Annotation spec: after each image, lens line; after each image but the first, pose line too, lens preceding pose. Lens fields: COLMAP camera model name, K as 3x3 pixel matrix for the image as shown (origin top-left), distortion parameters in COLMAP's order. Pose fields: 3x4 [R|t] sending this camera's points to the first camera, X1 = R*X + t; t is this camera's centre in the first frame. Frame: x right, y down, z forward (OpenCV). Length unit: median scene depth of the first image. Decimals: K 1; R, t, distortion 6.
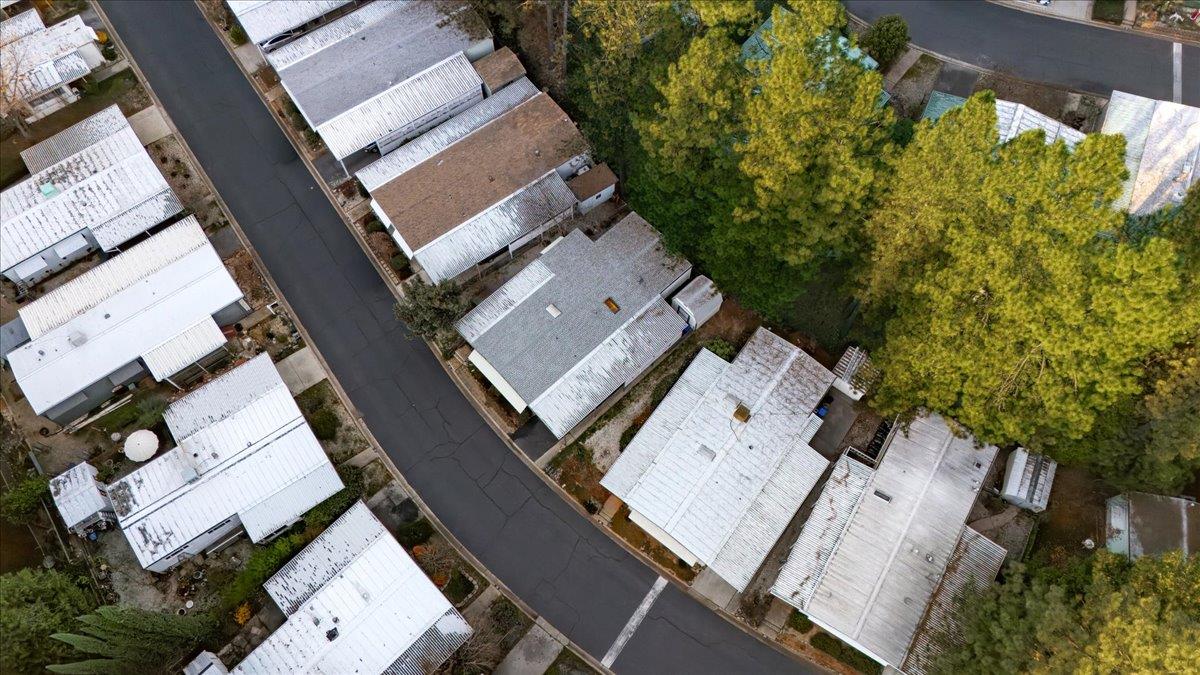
lens RADIAL K [[832.1, 0, 600.0], [0, 832.1, 337.5], [0, 0, 1]] dist [0.009666, 0.003035]
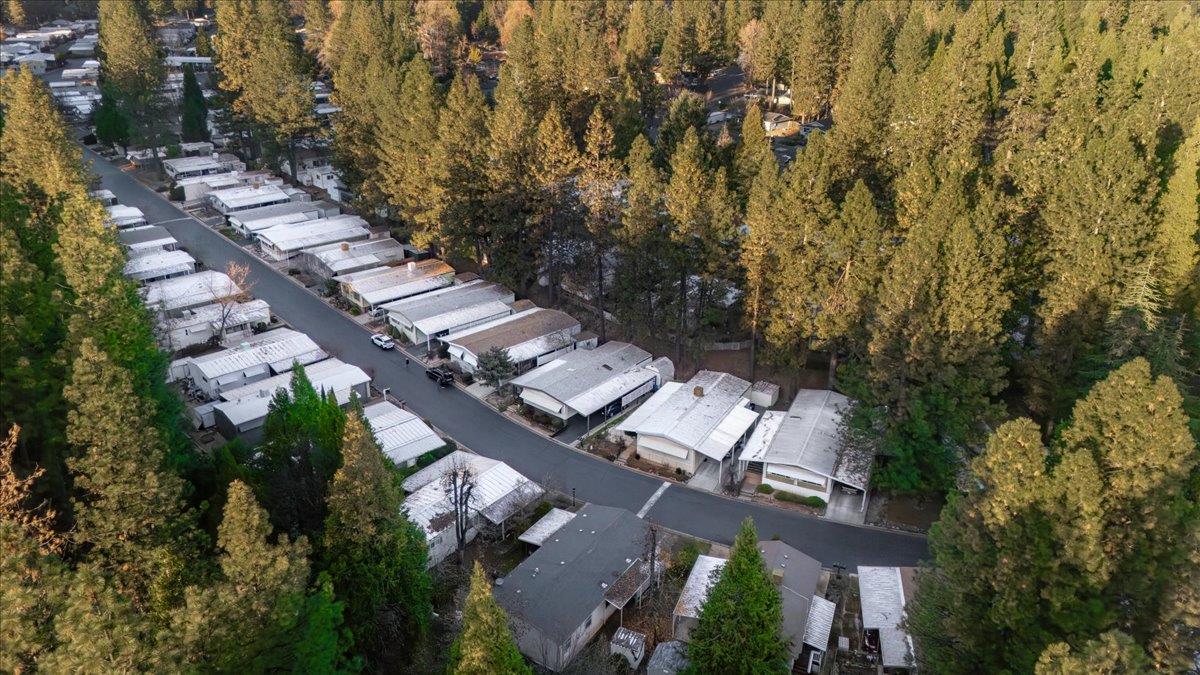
lens RADIAL K [[832.1, 0, 600.0], [0, 832.1, 337.5], [0, 0, 1]] dist [0.009666, 0.003035]
pose [[0.991087, -0.056417, 0.120680, -0.196344], [0.123145, 0.733526, -0.668412, 1.028490], [-0.050812, 0.677316, 0.733935, -0.223078]]
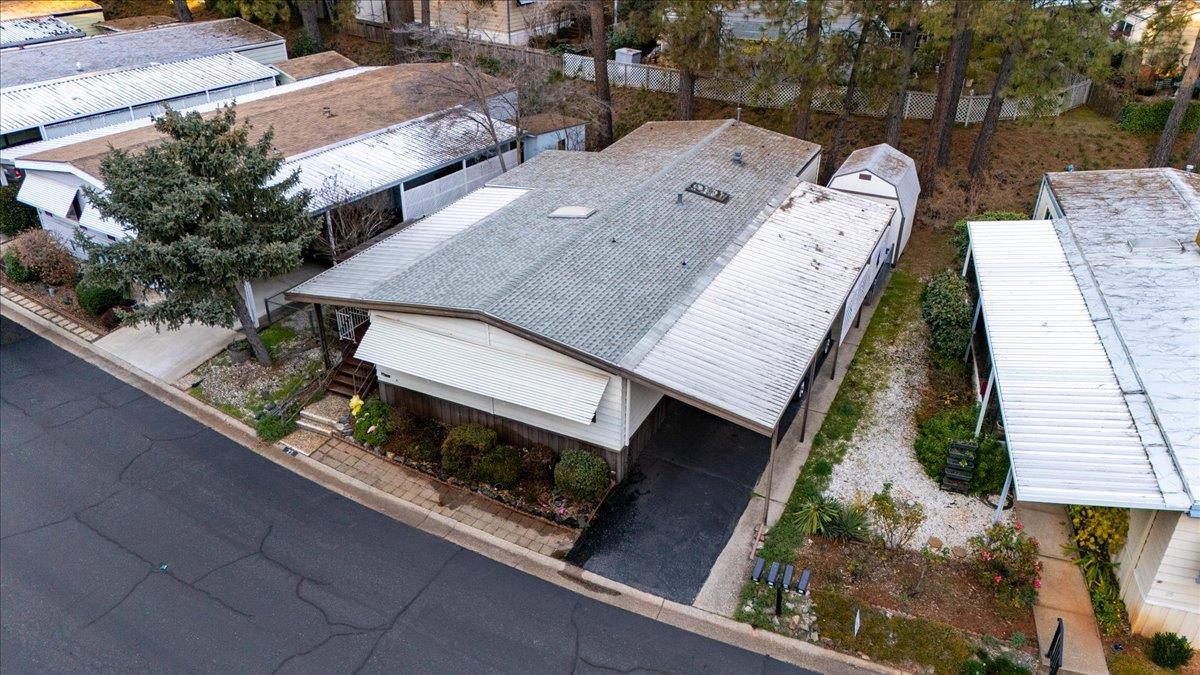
lens RADIAL K [[832.1, 0, 600.0], [0, 832.1, 337.5], [0, 0, 1]] dist [0.009666, 0.003035]
pose [[0.928723, -0.178116, 0.325190, -0.178407], [0.336597, 0.772820, -0.538007, 0.219704], [-0.155485, 0.609118, 0.777689, 0.770262]]
